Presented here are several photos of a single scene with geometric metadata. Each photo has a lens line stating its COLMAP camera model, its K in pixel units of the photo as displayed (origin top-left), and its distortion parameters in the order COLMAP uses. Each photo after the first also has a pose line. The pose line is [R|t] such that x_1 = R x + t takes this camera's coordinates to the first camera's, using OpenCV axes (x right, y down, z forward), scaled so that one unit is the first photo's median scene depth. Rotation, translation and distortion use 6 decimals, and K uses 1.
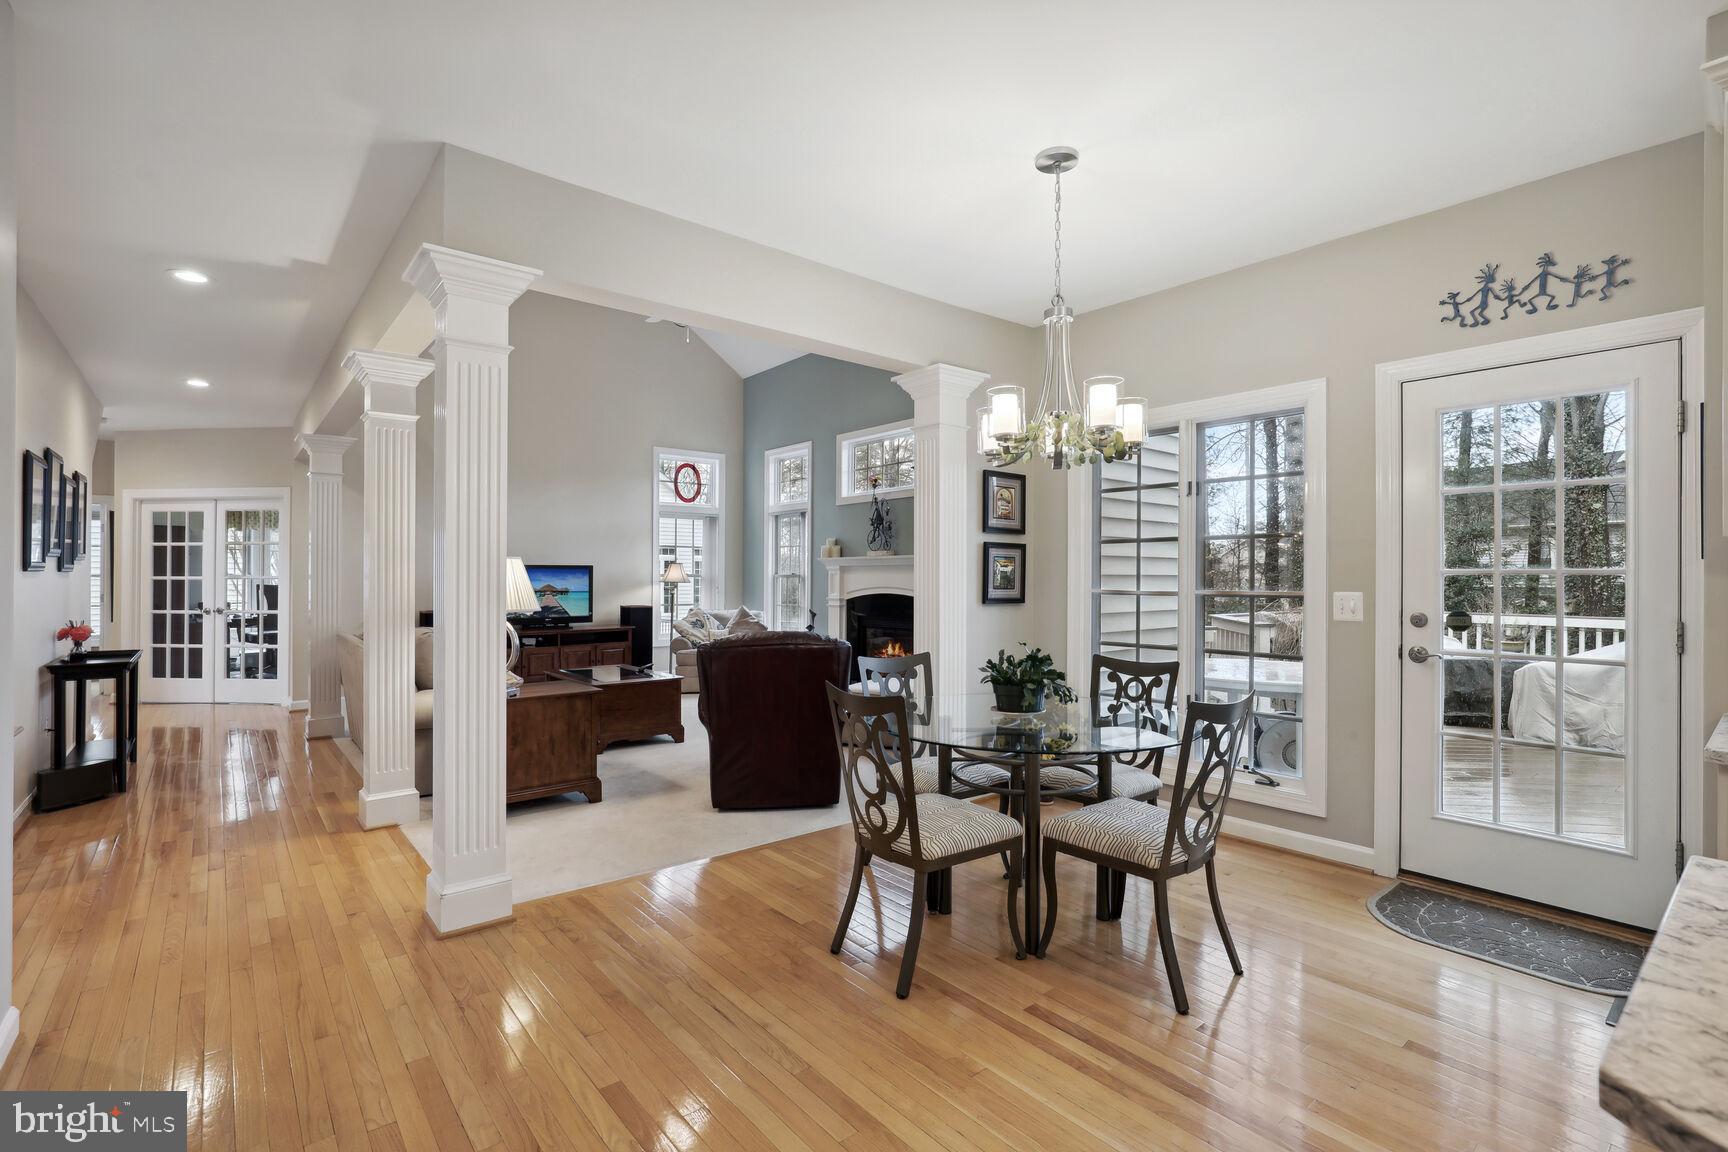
lens RADIAL K [[789.1, 0, 859.4], [0, 789.1, 569.1], [0, 0, 1]] dist [-0.015484, 0.003131]
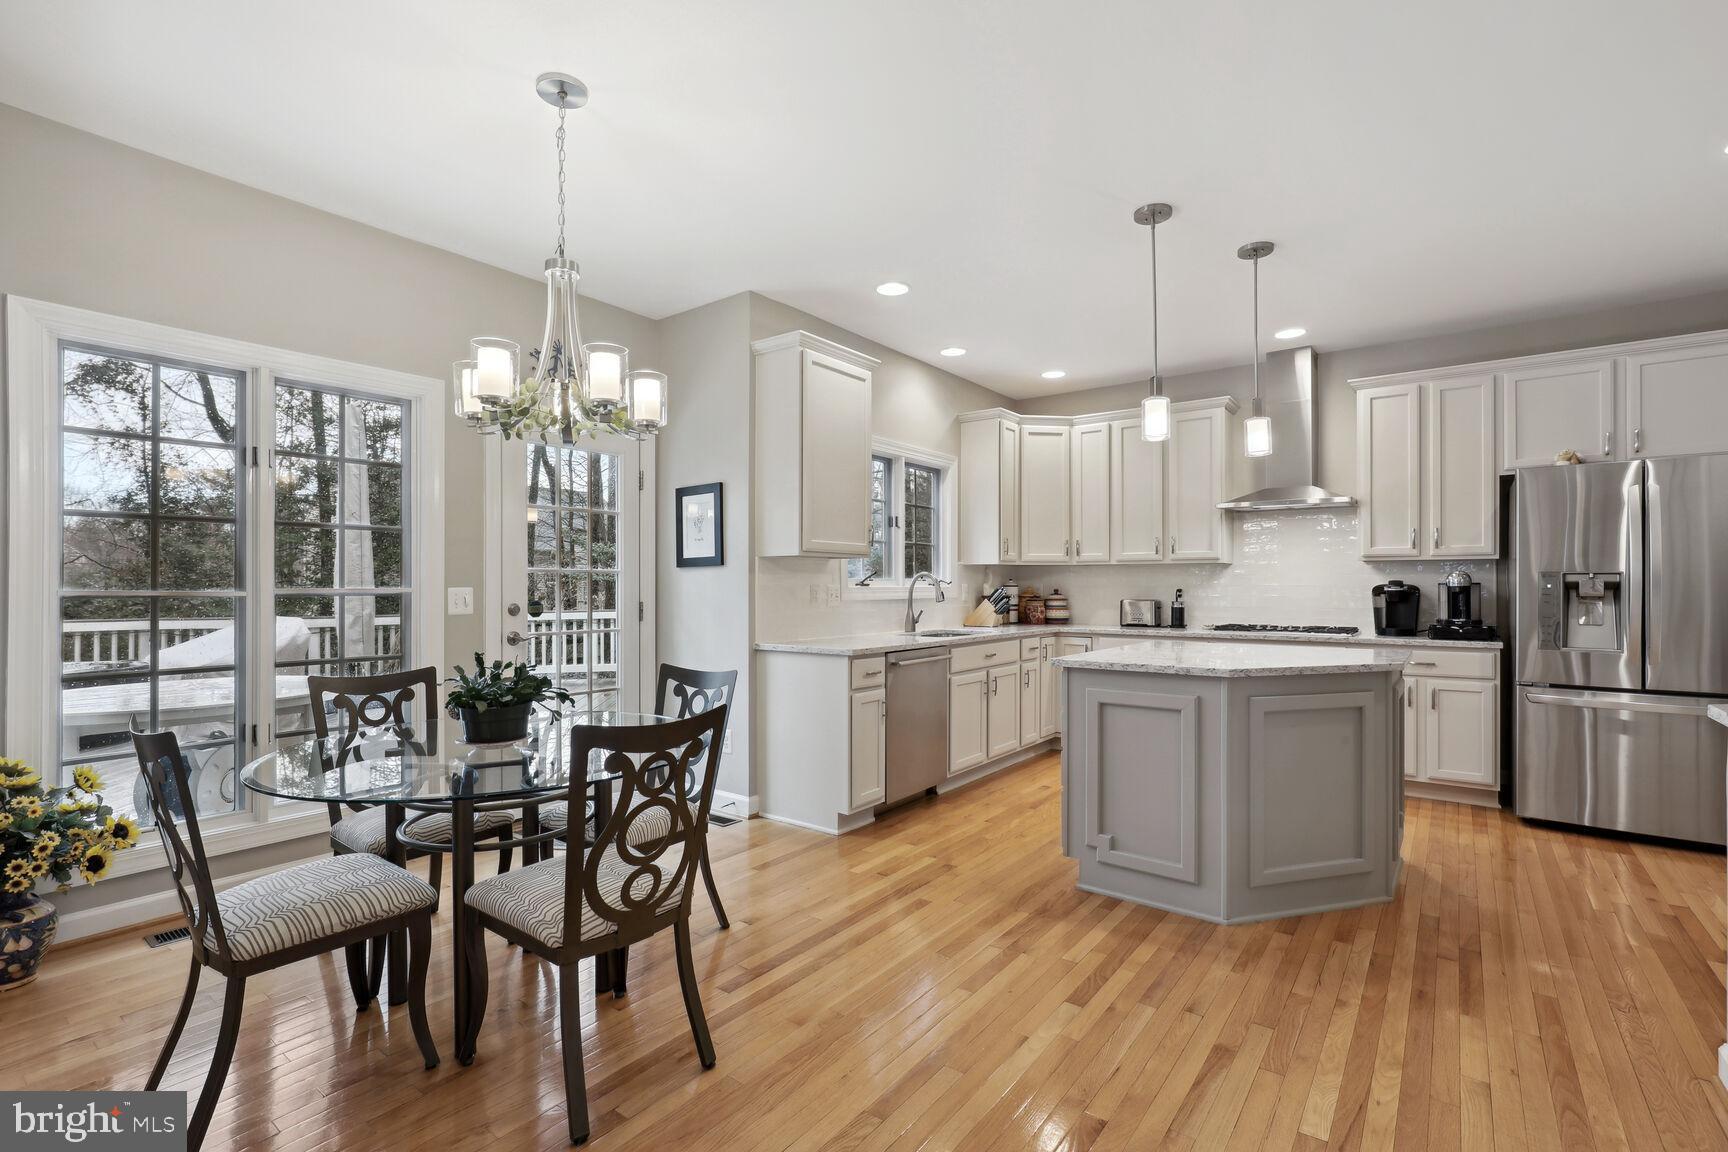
lens RADIAL K [[789.1, 0, 856.9], [0, 789.1, 585.1], [0, 0, 1]] dist [-0.015484, 0.003131]
pose [[-0.230476, -0.001777, 0.973076, -0.610411], [-0.010113, 0.999949, -0.000569, 0.023054], [-0.973026, -0.009972, -0.230482, 0.798567]]
